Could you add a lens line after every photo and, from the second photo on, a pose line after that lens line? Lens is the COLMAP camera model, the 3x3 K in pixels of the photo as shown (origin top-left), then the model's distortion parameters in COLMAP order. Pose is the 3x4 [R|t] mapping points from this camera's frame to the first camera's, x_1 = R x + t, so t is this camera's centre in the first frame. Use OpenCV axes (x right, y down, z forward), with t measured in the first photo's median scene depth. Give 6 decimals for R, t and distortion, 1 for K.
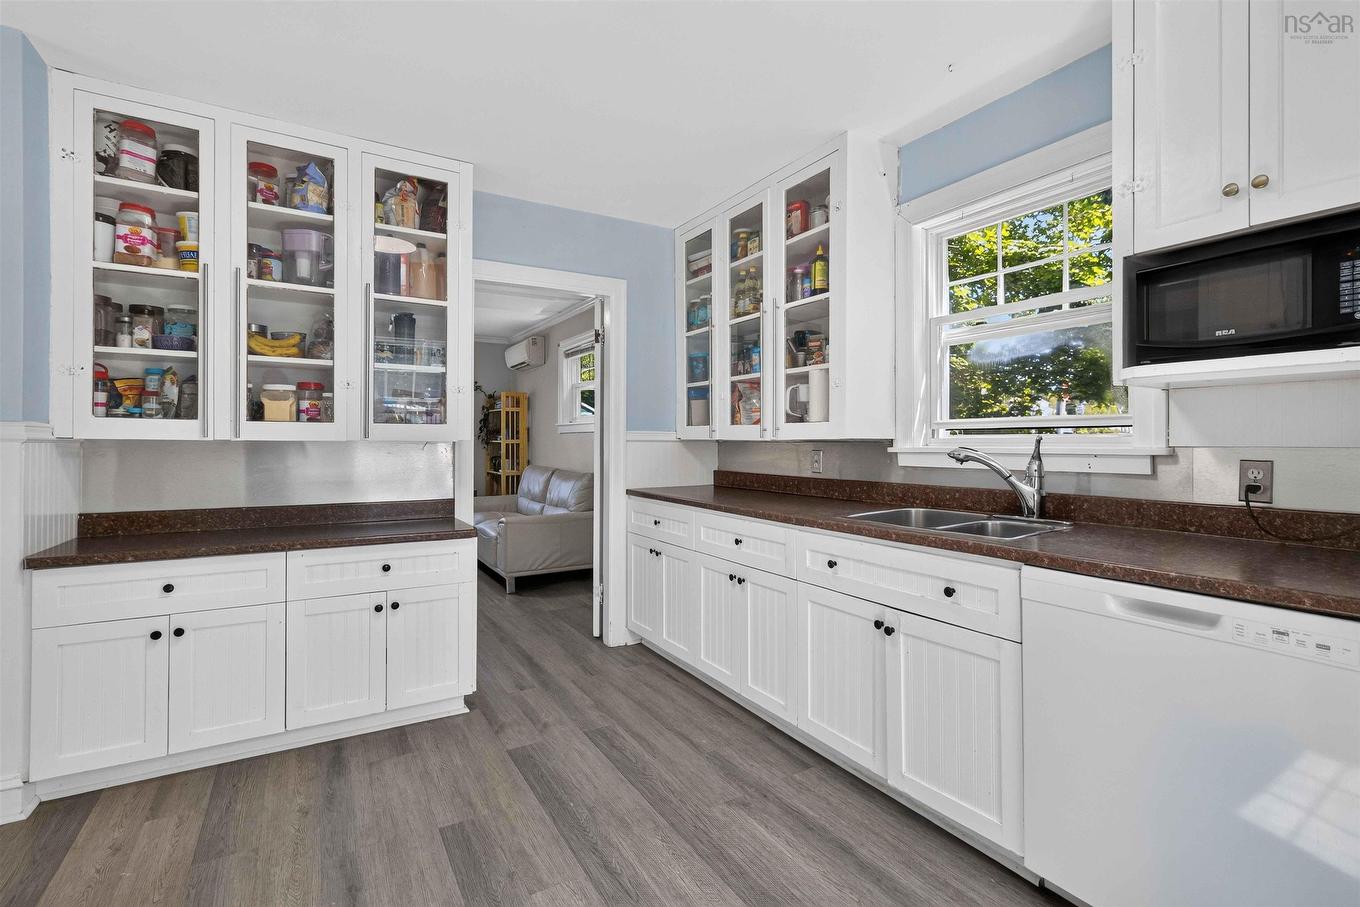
lens RADIAL K [[628.9, 0, 683.2], [0, 628.9, 439.0], [0, 0, 1]] dist [0.002948, 0.000666]
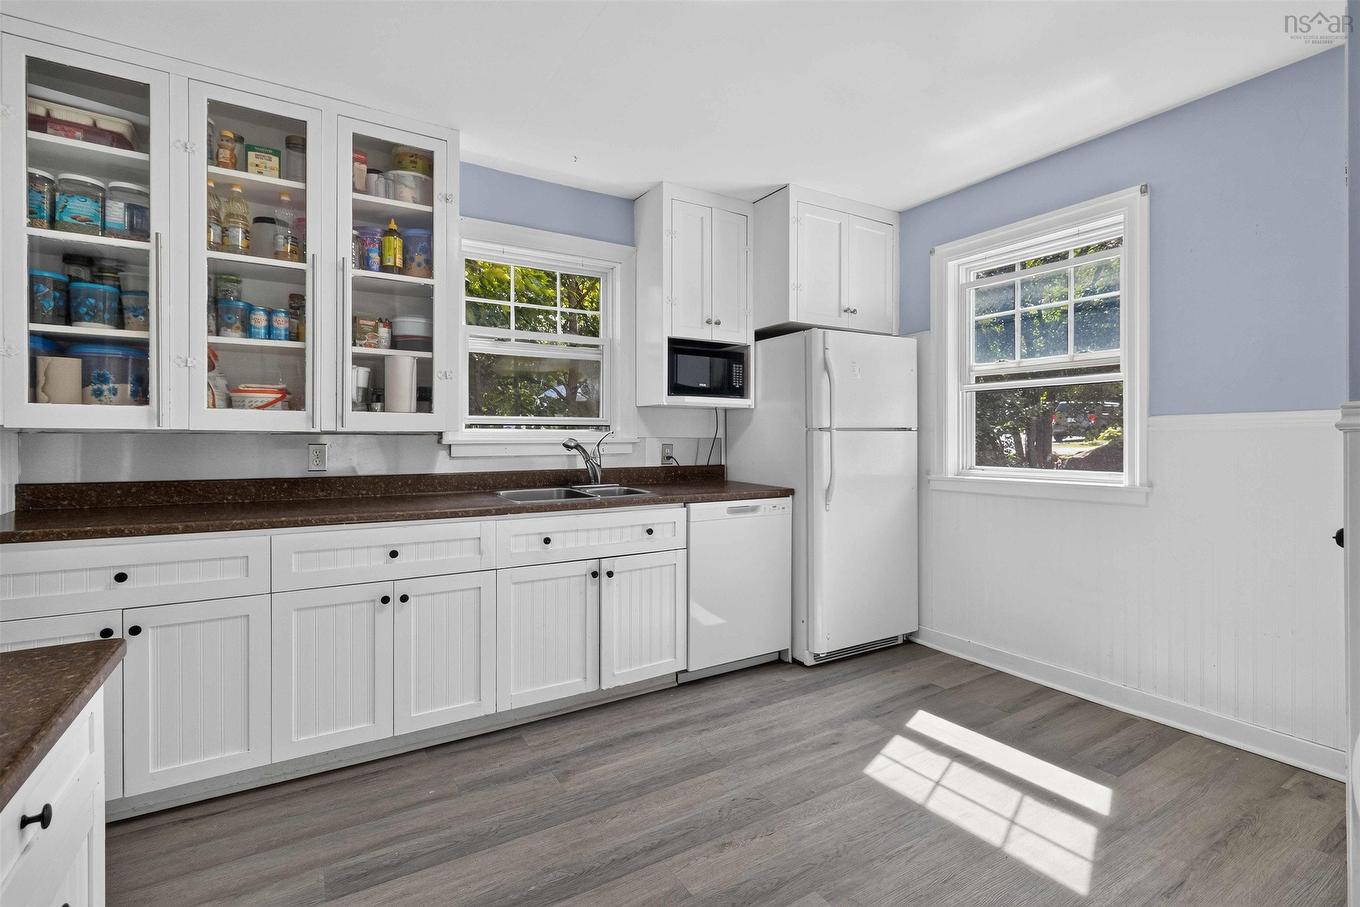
lens RADIAL K [[623.6, 0, 682.4], [0, 623.6, 435.9], [0, 0, 1]] dist [0.001949, -0.000185]
pose [[-0.016317, 0.001838, 0.999865, -0.818010], [-0.006880, 0.999974, -0.001951, 0.007405], [-0.999843, -0.006911, -0.016304, 0.698127]]
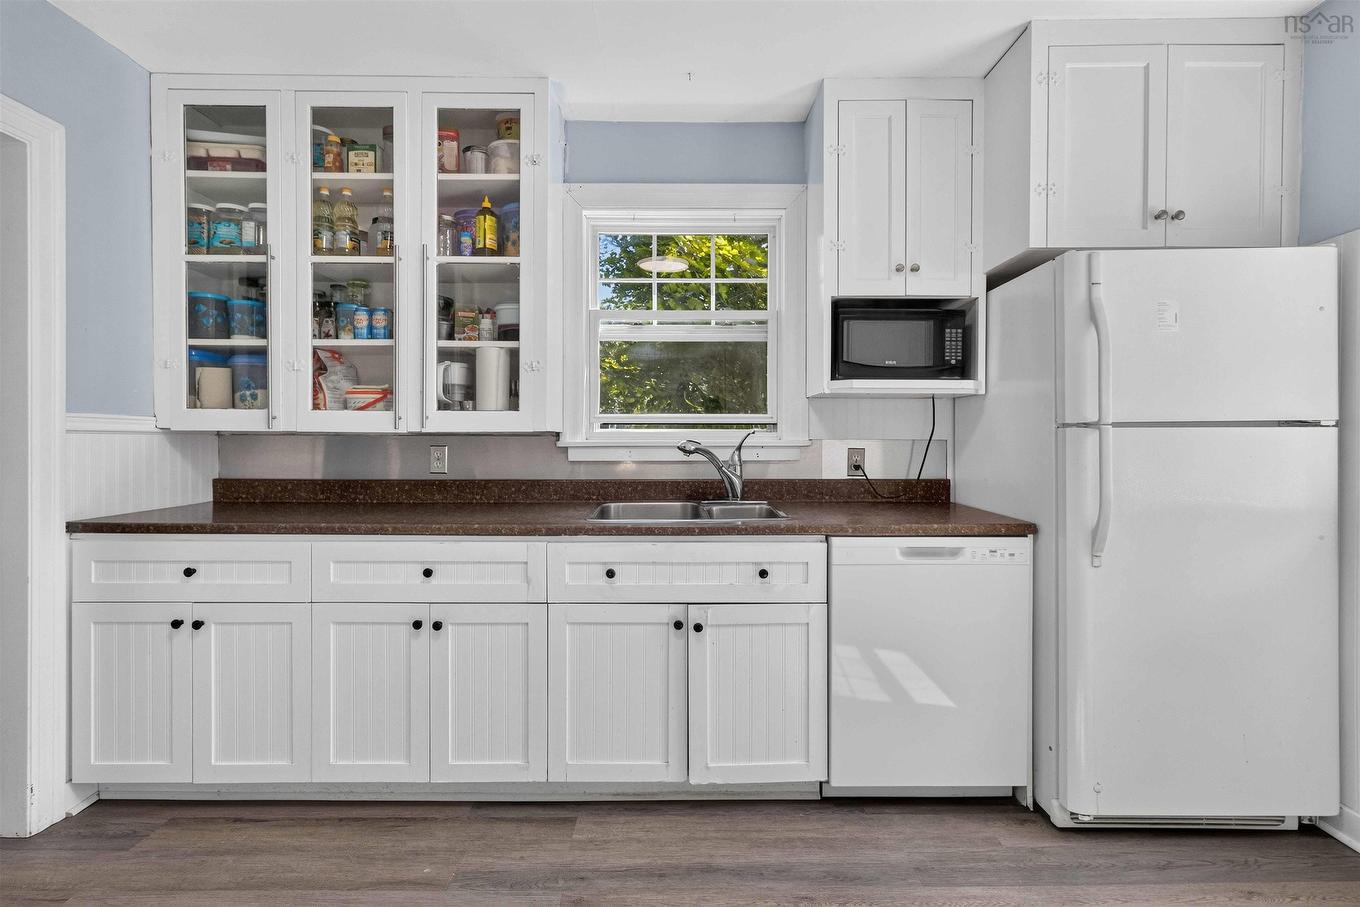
lens RADIAL K [[628.9, 0, 683.2], [0, 628.9, 439.0], [0, 0, 1]] dist [0.002948, 0.000666]
pose [[0.506434, -0.000142, 0.862279, -0.426328], [-0.006130, 0.999974, 0.003765, 0.006131], [-0.862257, -0.007193, 0.506420, 0.423139]]
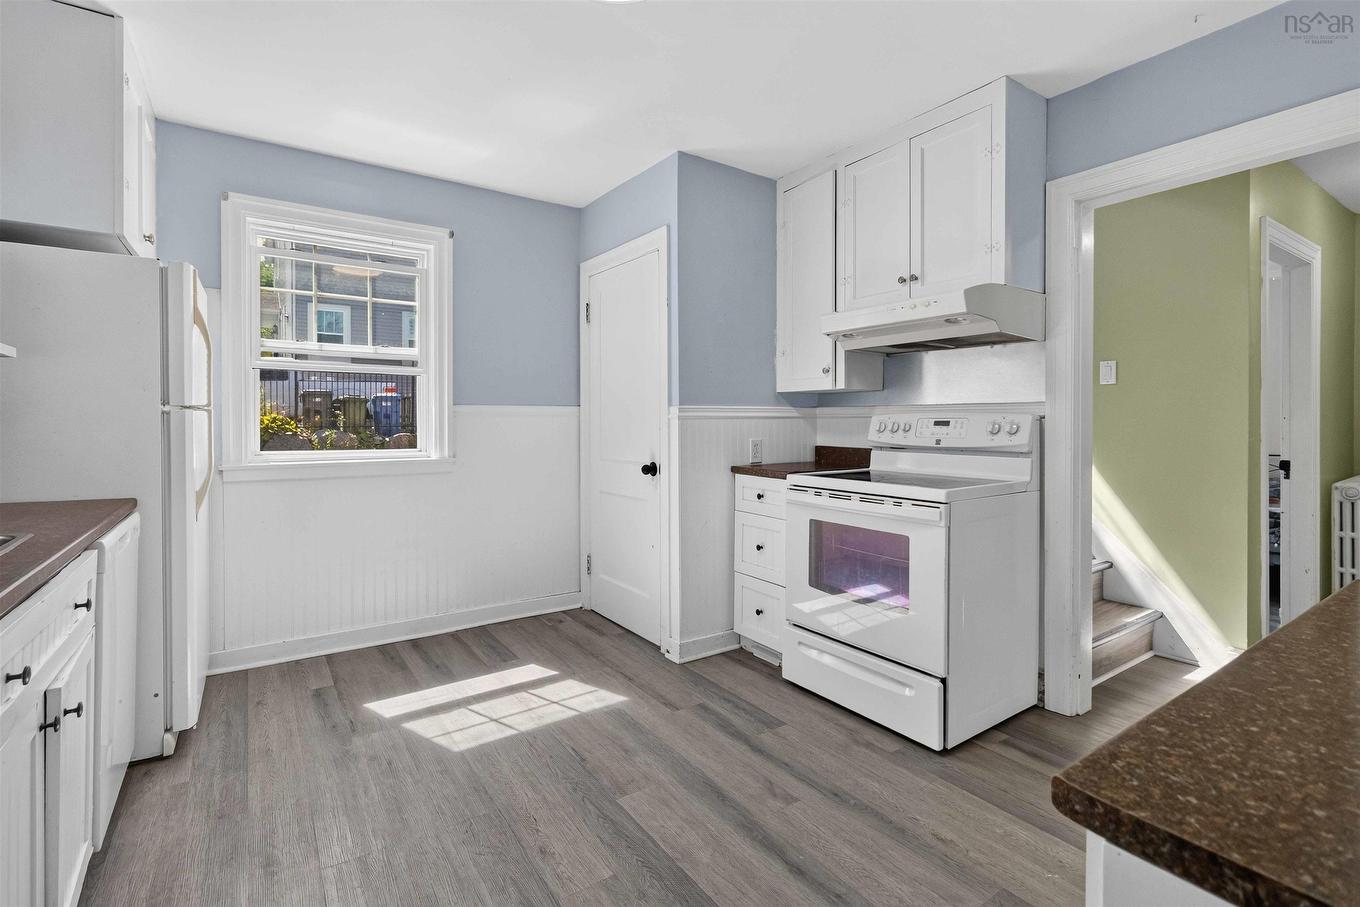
lens RADIAL K [[622.7, 0, 680.7], [0, 622.7, 425.6], [0, 0, 1]] dist [0.001374, 0.000260]
pose [[-0.997924, -0.003409, -0.064308, -0.188984], [-0.003200, 0.999989, -0.003356, 0.017507], [0.064318, -0.003143, -0.997924, 1.334075]]
